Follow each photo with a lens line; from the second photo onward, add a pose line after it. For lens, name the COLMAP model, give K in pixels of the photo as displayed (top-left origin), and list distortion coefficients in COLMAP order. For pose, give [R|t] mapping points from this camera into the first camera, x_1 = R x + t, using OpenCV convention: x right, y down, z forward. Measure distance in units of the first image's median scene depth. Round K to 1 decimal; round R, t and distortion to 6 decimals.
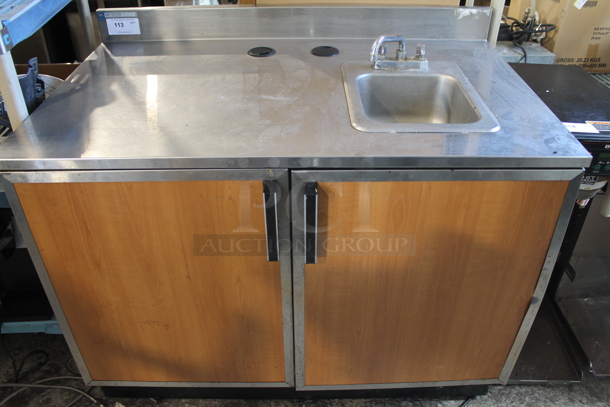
lens RADIAL K [[505.7, 0, 305.0], [0, 505.7, 203.5], [0, 0, 1]] dist [-0.100284, 0.004098]
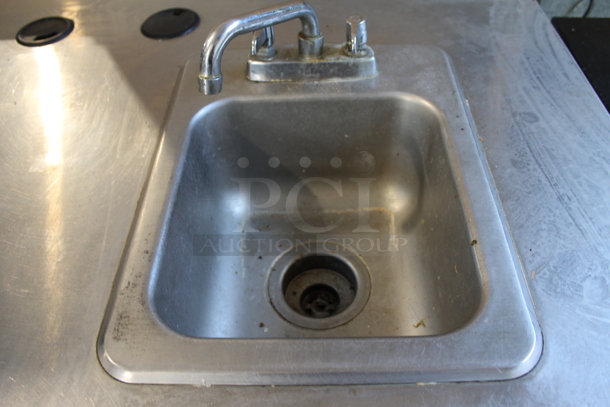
lens RADIAL K [[505.7, 0, 305.0], [0, 505.7, 203.5], [0, 0, 1]] dist [-0.100284, 0.004098]
pose [[0.999052, -0.015540, -0.040663, 0.203631], [0.023678, 0.977835, 0.208034, -0.254964], [0.036529, -0.208799, 0.977276, 0.562922]]
